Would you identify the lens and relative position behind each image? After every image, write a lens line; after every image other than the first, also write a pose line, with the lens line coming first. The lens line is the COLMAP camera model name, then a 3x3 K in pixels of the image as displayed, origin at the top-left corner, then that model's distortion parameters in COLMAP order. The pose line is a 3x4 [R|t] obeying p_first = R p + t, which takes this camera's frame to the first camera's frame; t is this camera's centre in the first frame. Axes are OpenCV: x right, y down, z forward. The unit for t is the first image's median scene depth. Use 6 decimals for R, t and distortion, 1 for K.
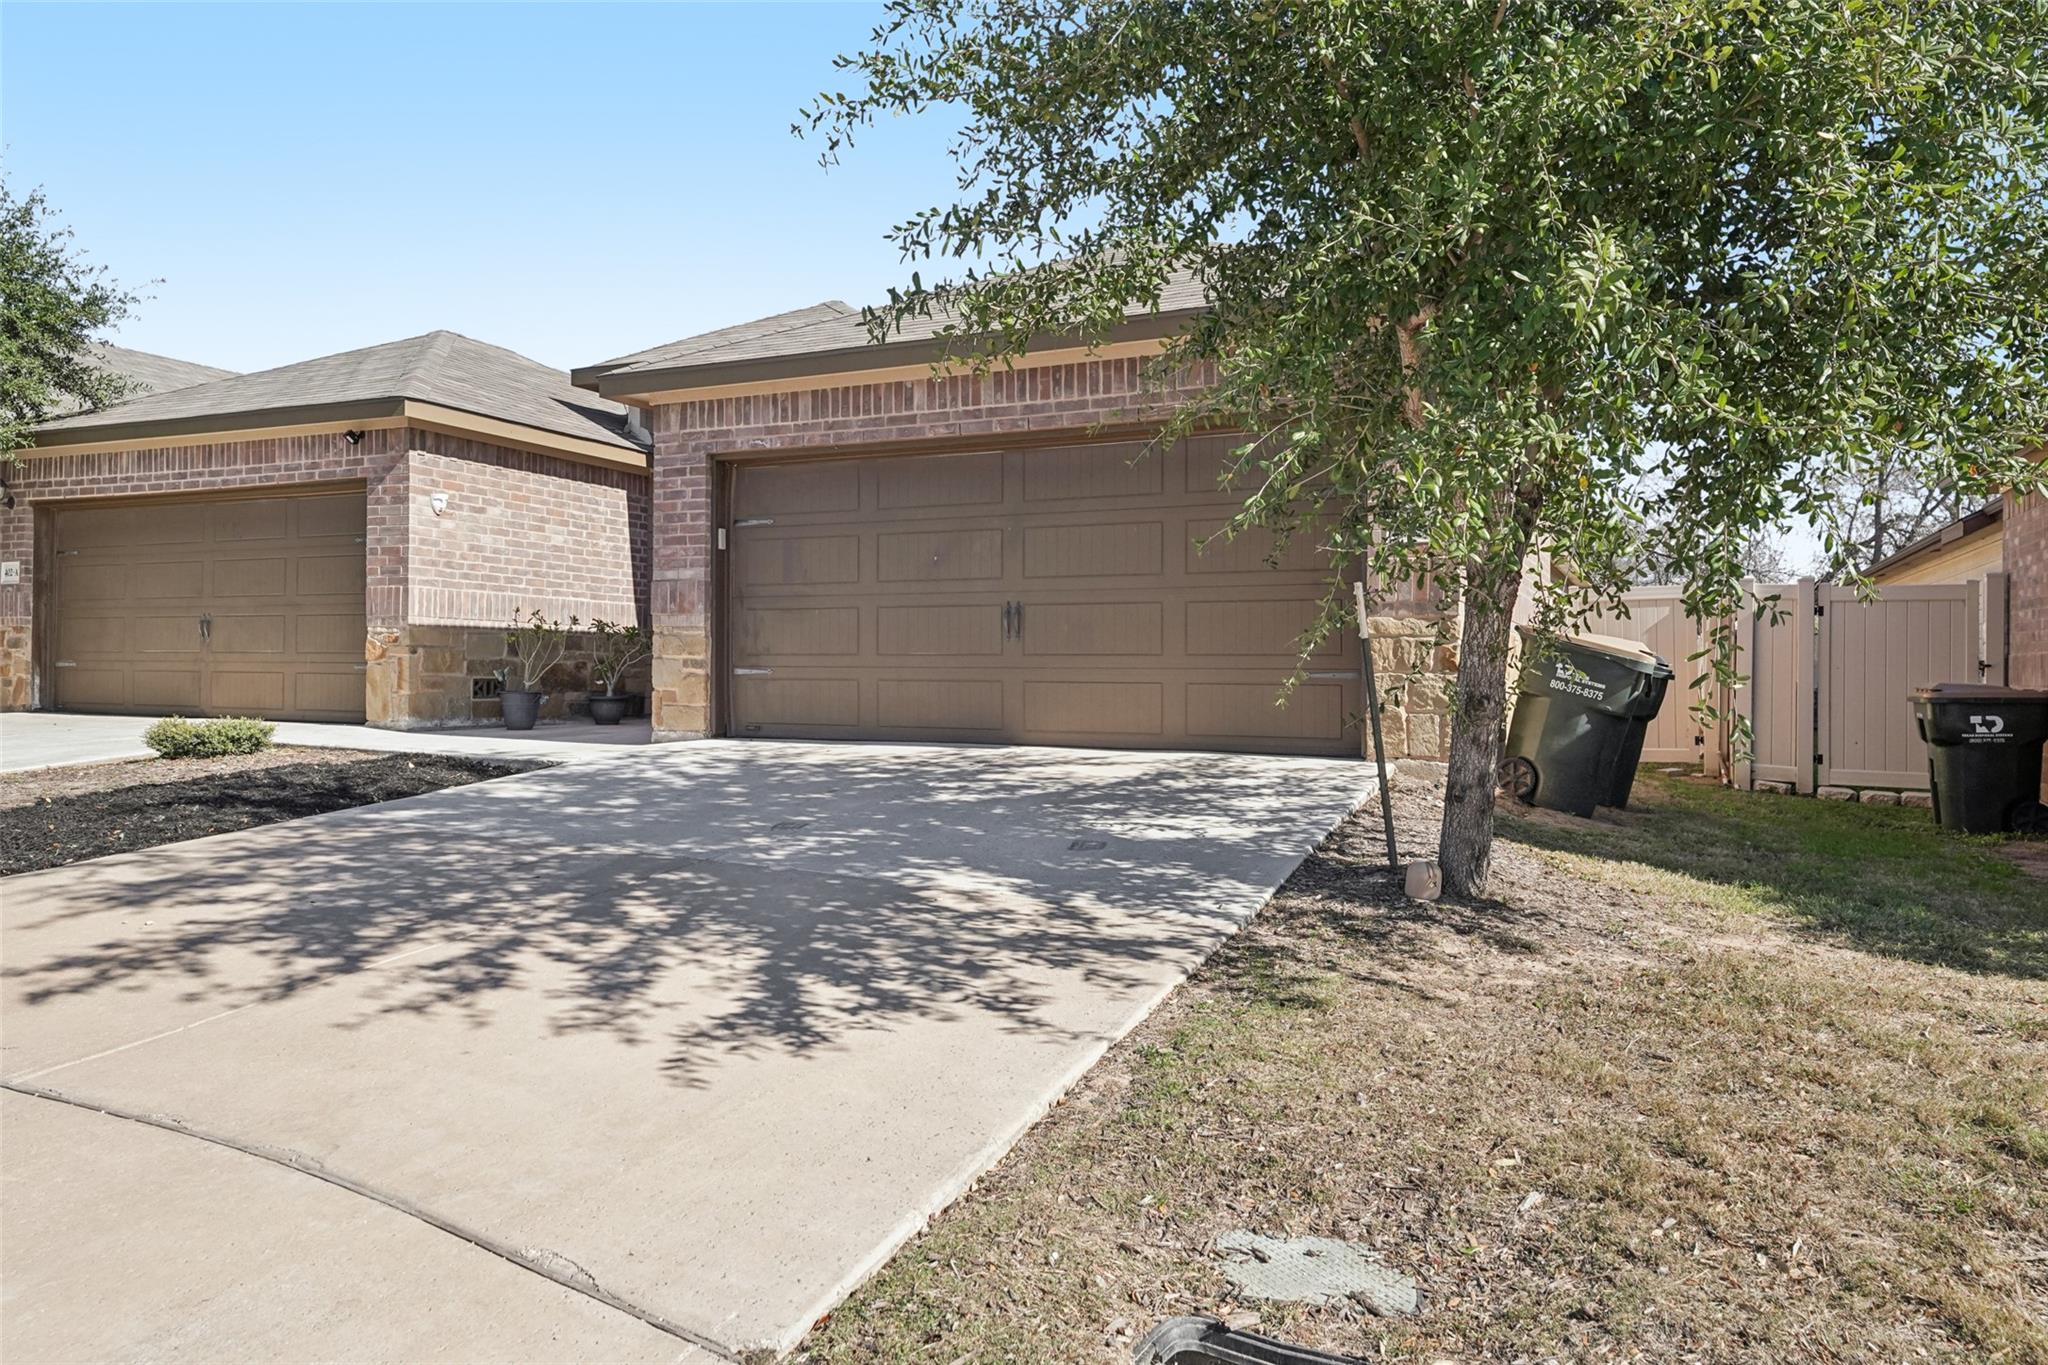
lens RADIAL K [[1474.8, 0, 1024.1], [0, 1474.8, 680.2], [0, 0, 1]] dist [0.005759, 0.000410]
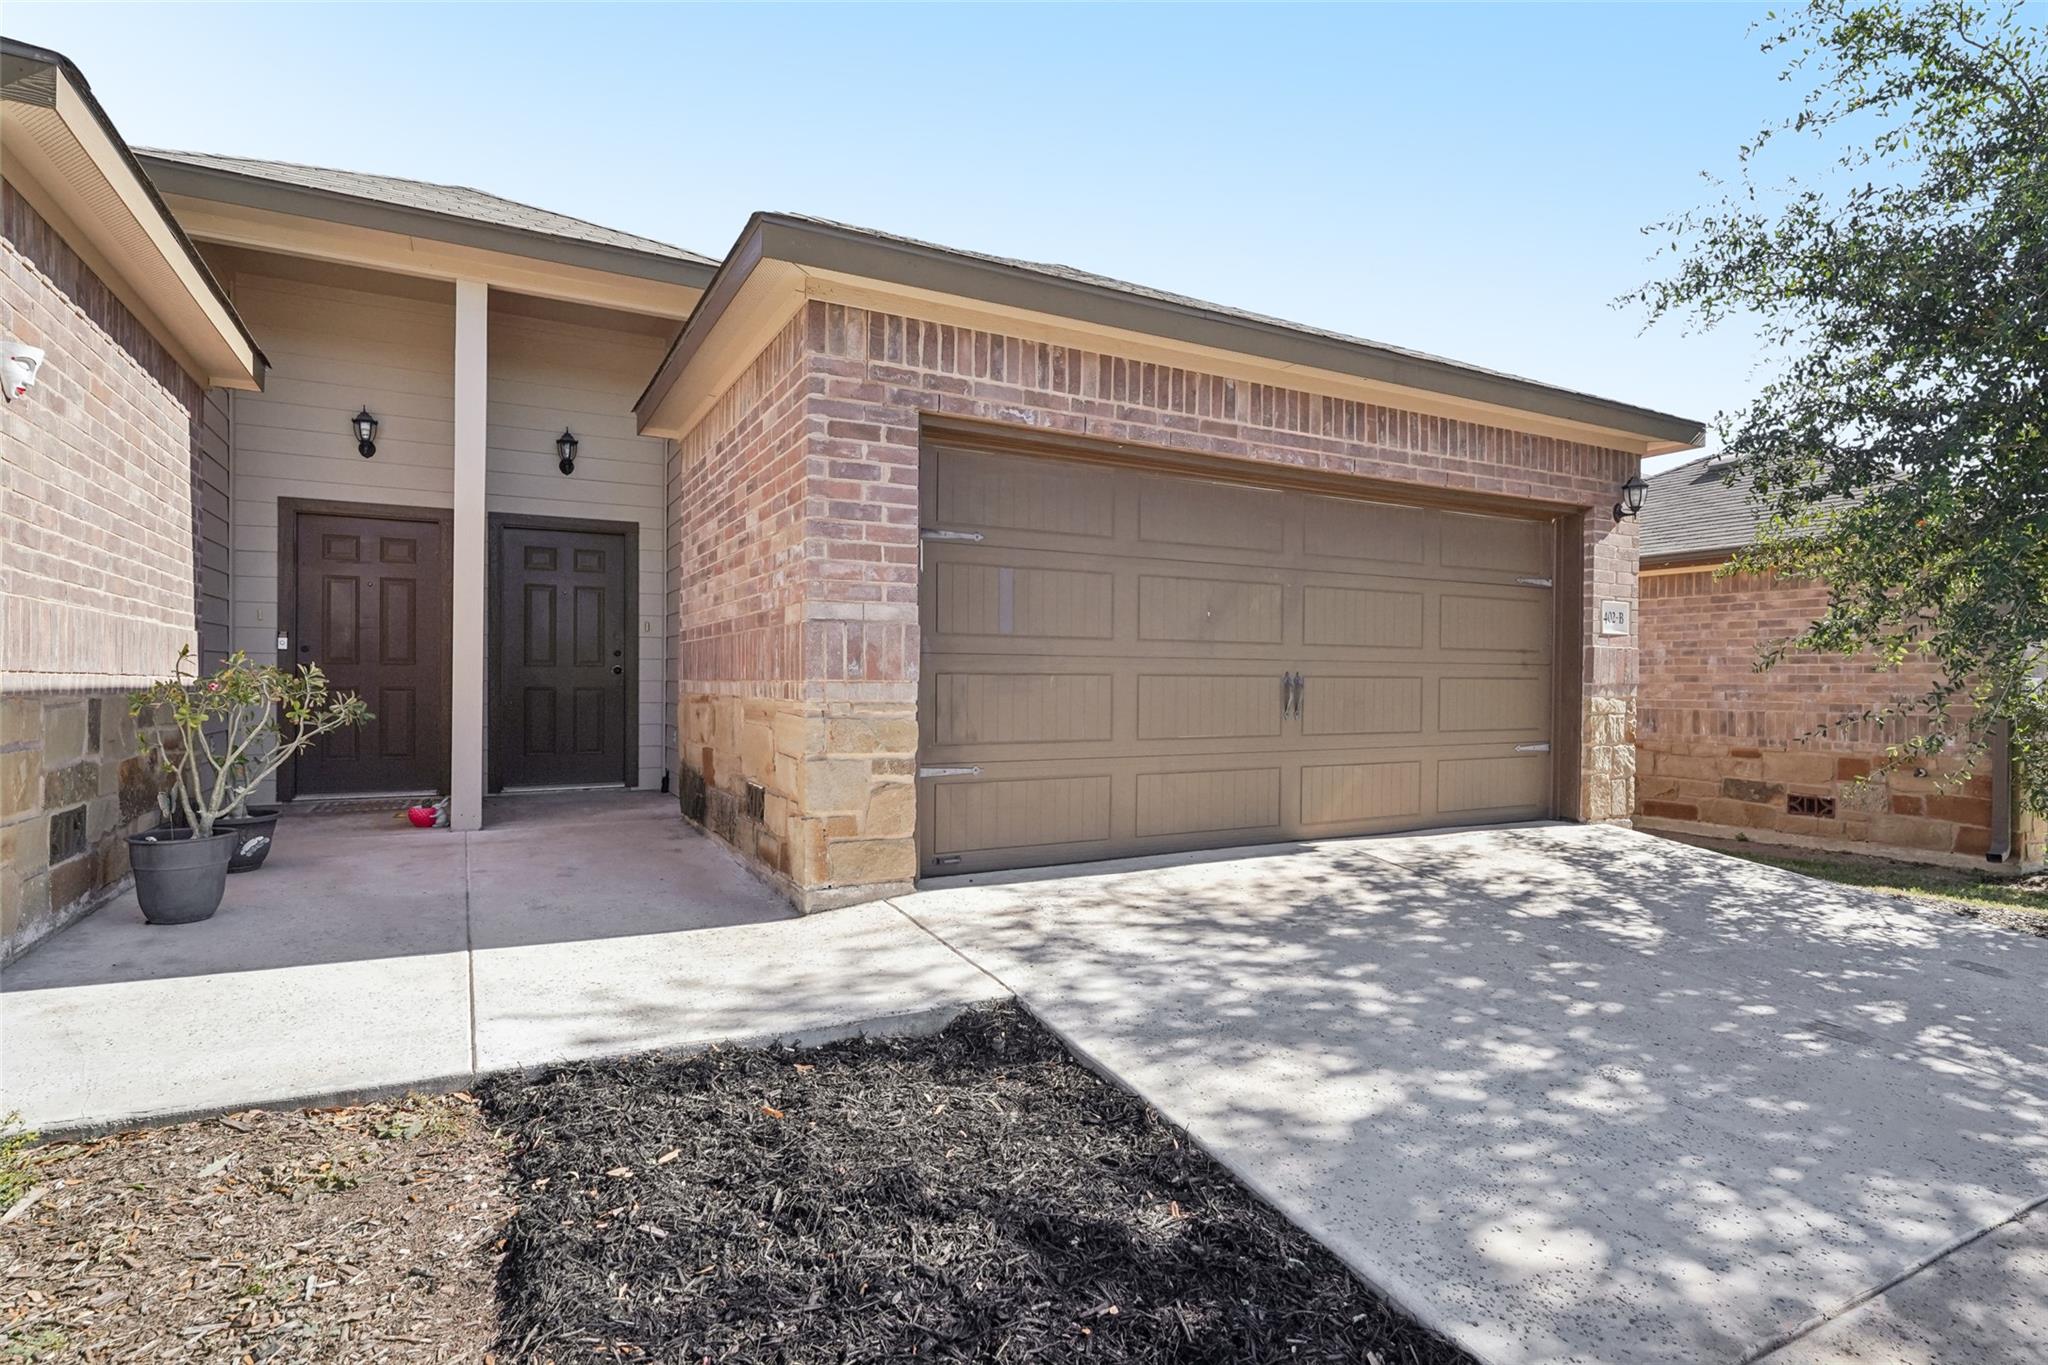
lens RADIAL K [[1030.3, 0, 1020.4], [0, 1030.3, 692.7], [0, 0, 1]] dist [-0.005125, -0.000238]
pose [[0.572034, -0.013824, 0.820113, -0.554958], [-0.001589, 0.999837, 0.017963, -0.050015], [-0.820228, -0.011579, 0.571919, 0.759318]]
